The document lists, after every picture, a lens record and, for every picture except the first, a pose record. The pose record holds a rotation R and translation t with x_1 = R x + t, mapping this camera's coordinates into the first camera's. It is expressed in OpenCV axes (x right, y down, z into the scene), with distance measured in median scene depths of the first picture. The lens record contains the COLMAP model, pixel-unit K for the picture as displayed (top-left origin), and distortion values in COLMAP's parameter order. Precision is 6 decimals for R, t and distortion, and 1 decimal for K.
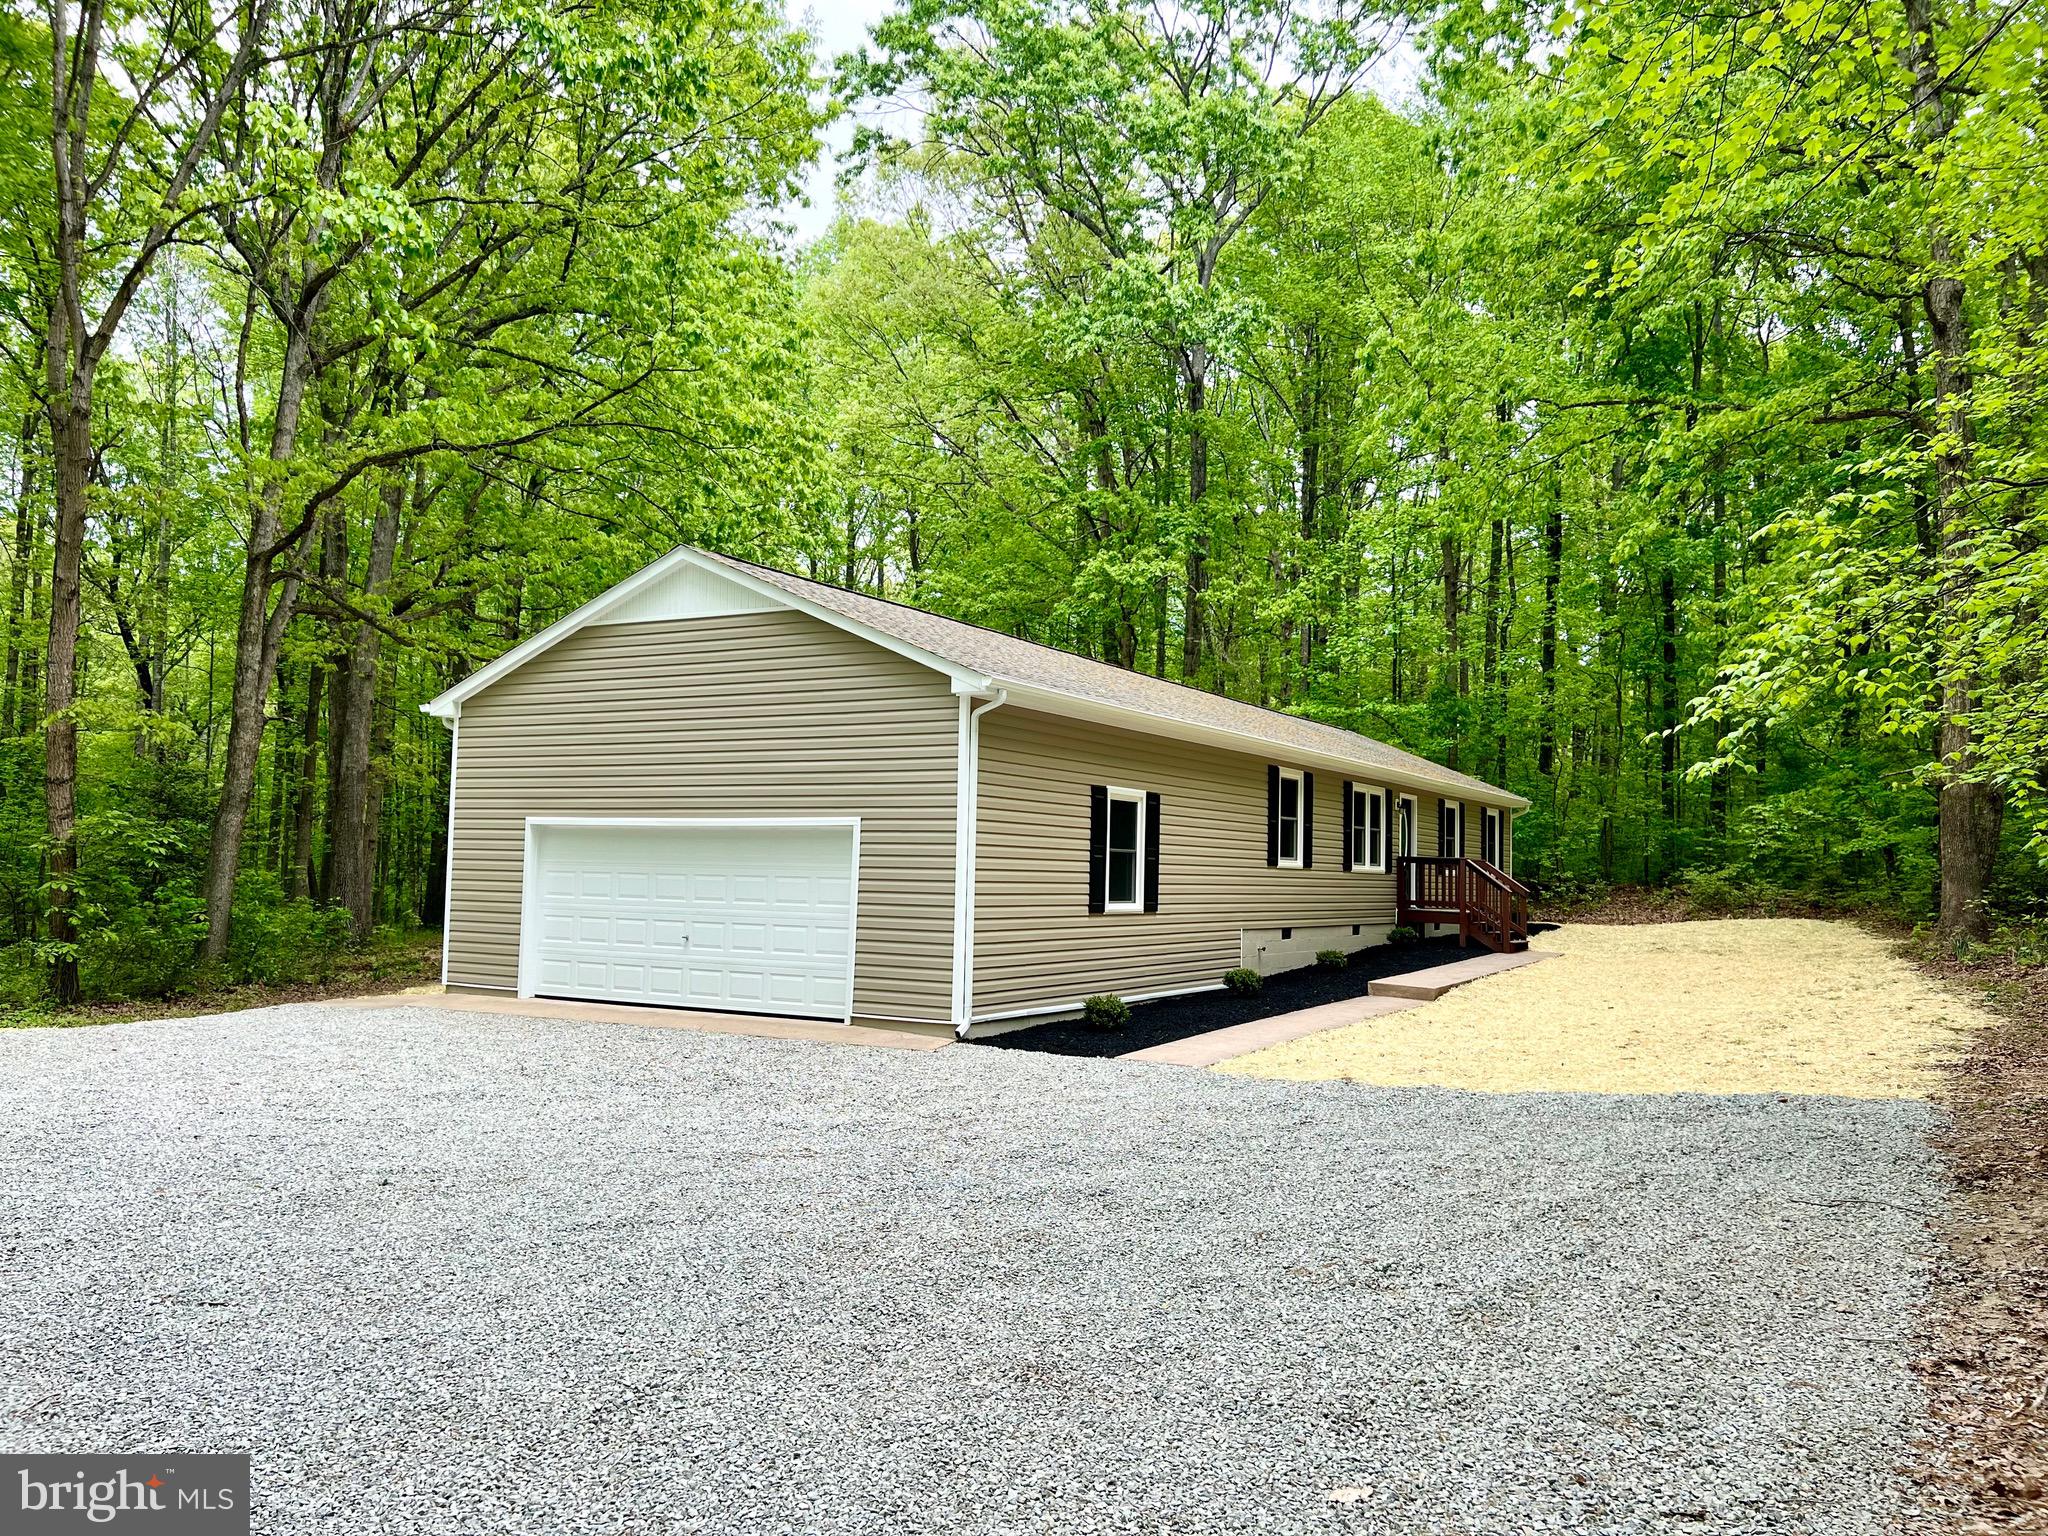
lens RADIAL K [[1507.5, 0, 1035.3], [0, 1507.5, 772.1], [0, 0, 1]] dist [0.008888, 0.002378]
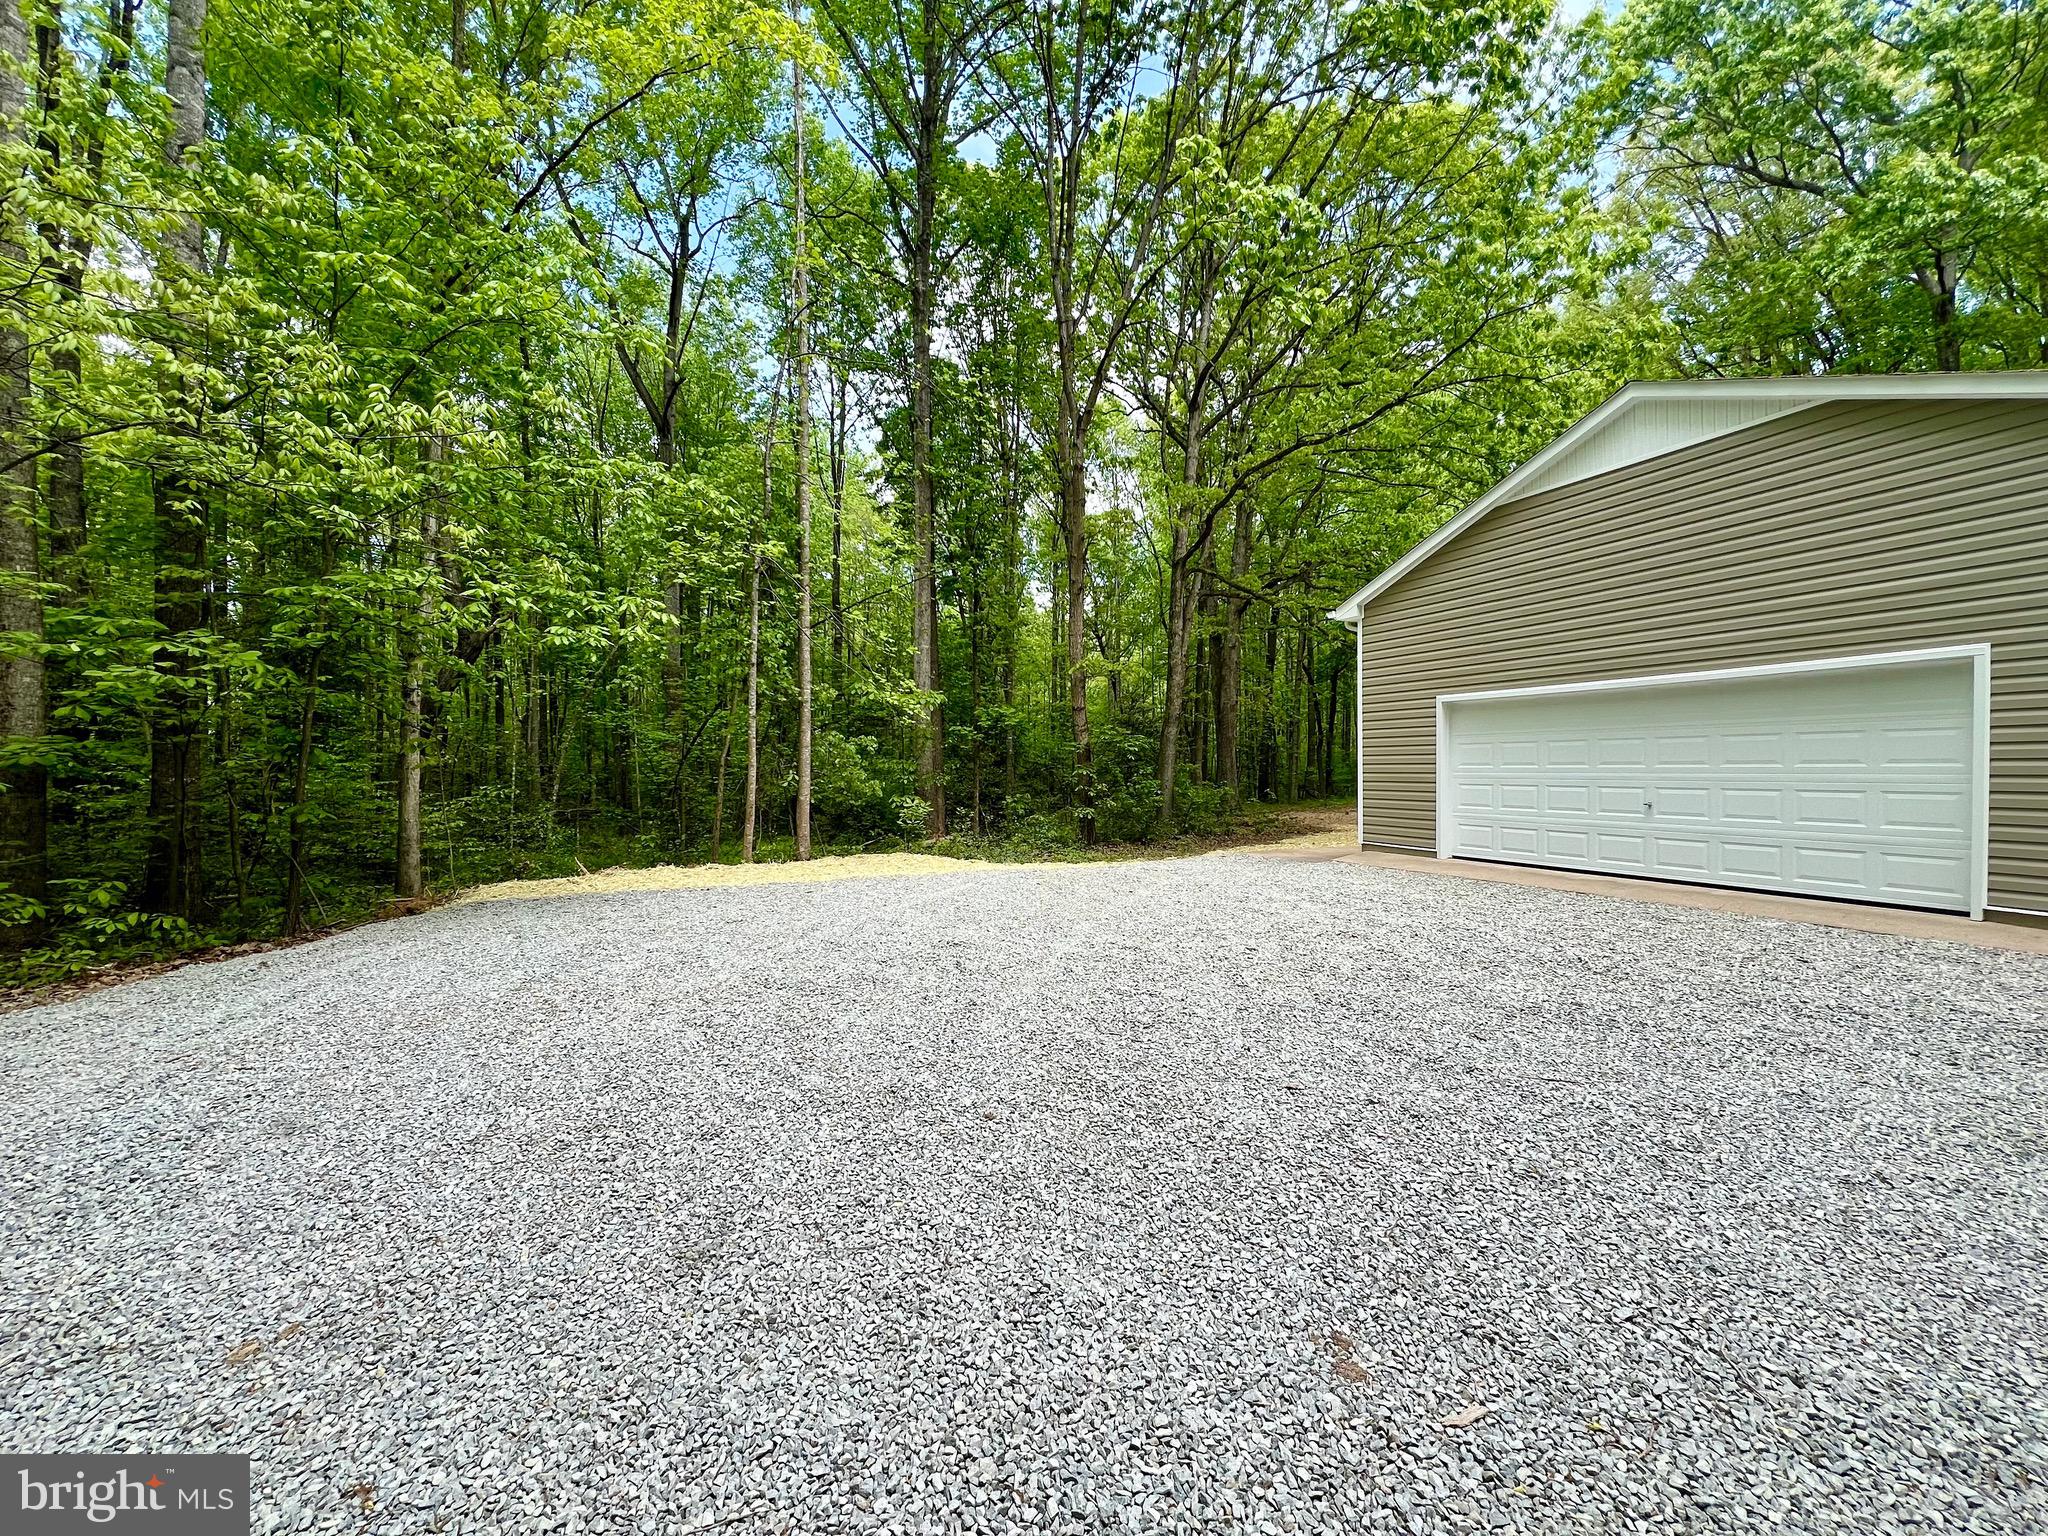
lens RADIAL K [[818.0, 0, 1026.1], [0, 818.0, 767.6], [0, 0, 1]] dist [-0.003451, 0.000871]
pose [[0.804690, -0.021333, -0.593311, -0.225177], [0.056033, 0.997622, 0.040125, 0.041277], [0.591044, -0.065533, 0.803973, 0.336291]]
